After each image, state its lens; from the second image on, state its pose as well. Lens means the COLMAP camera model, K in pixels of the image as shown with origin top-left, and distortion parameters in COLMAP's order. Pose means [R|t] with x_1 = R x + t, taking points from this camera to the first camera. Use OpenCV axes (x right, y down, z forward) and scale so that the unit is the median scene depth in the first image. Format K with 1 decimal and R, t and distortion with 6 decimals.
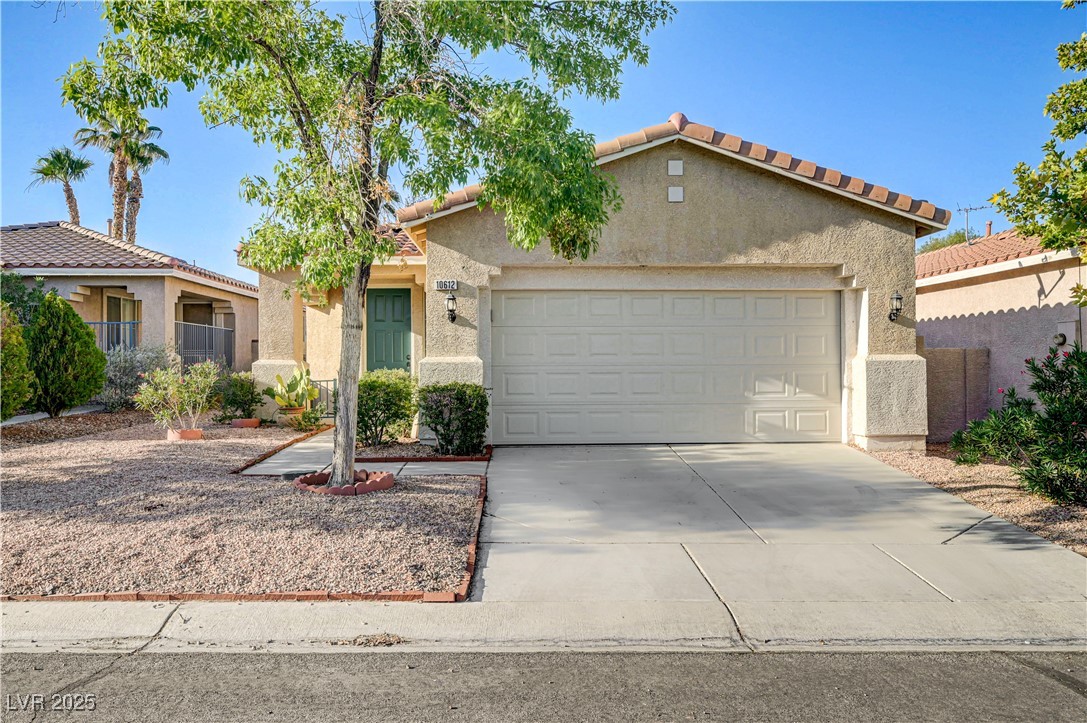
lens RADIAL K [[775.6, 0, 542.8], [0, 775.6, 358.0], [0, 0, 1]] dist [-0.004394, 0.000712]
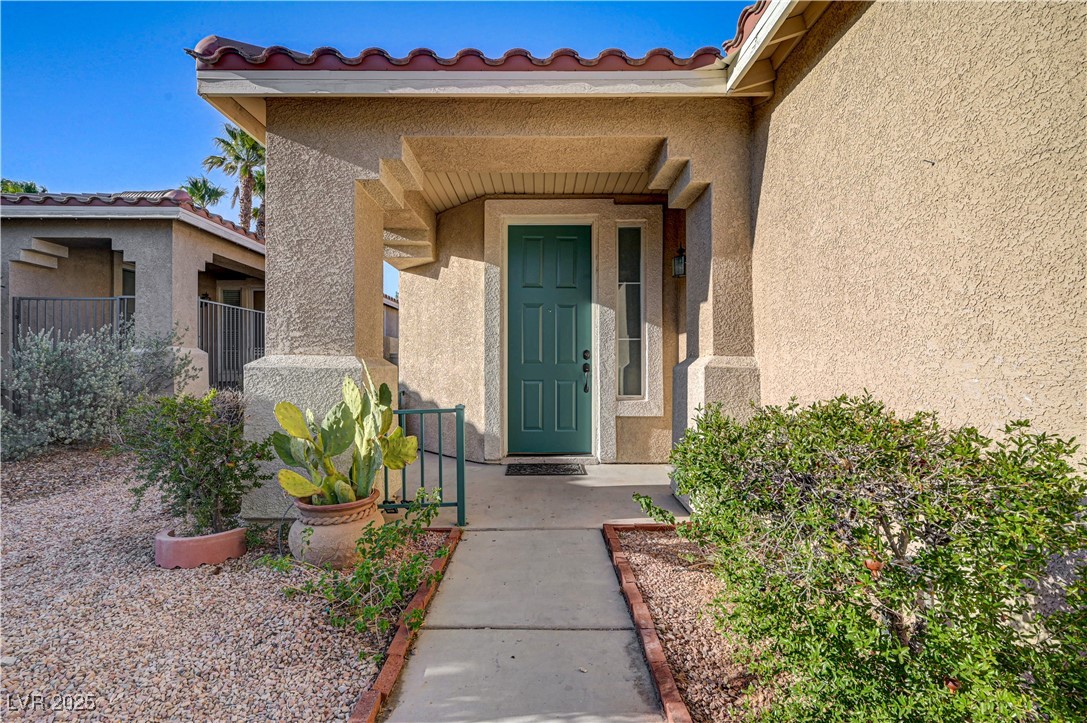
lens RADIAL K [[493.7, 0, 544.7], [0, 493.7, 363.1], [0, 0, 1]] dist [-0.000902, -0.000126]
pose [[0.999459, 0.002080, -0.032821, -0.182816], [-0.001934, 0.999988, 0.004488, 0.003902], [0.032830, -0.004422, 0.999451, 0.633353]]
